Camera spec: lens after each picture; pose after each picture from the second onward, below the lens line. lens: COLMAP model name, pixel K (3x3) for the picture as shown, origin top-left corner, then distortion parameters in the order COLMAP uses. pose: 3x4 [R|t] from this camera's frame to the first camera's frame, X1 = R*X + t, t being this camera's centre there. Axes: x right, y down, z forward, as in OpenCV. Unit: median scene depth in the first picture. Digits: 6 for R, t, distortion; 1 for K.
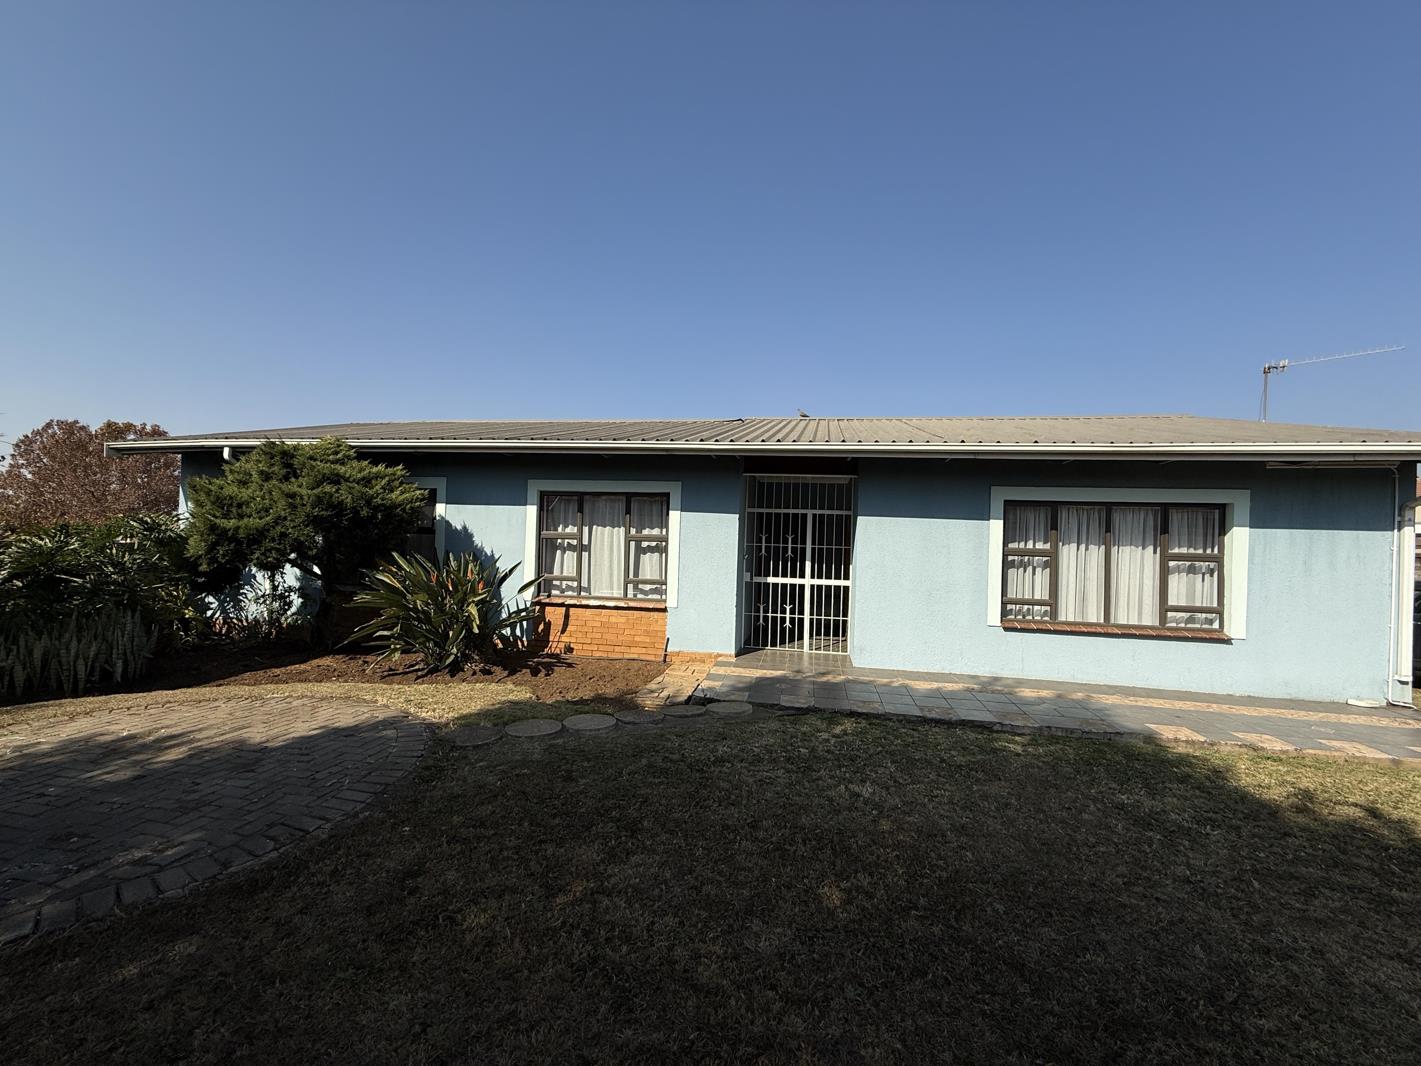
lens RADIAL K [[552.8, 0, 710.5], [0, 552.8, 533.0], [0, 0, 1]] dist [-0.000062, -0.000032]
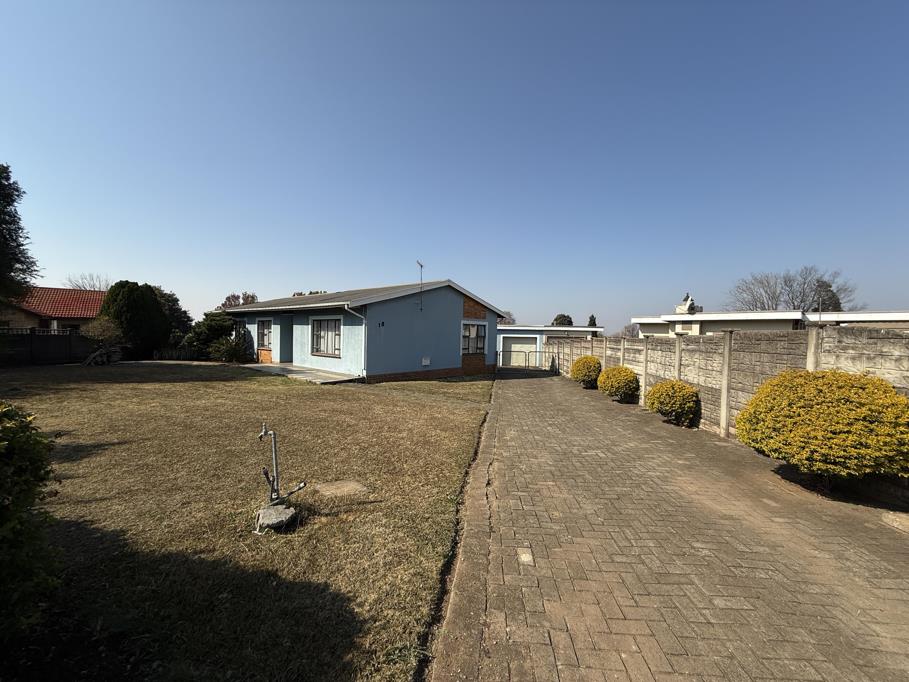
lens RADIAL K [[353.6, 0, 454.5], [0, 353.6, 341.0], [0, 0, 1]] dist [-0.000062, -0.000032]
pose [[0.865313, -0.001020, -0.501230, 2.315446], [-0.001575, 0.999987, -0.004755, 0.083603], [0.501229, 0.004904, 0.865301, -0.503616]]
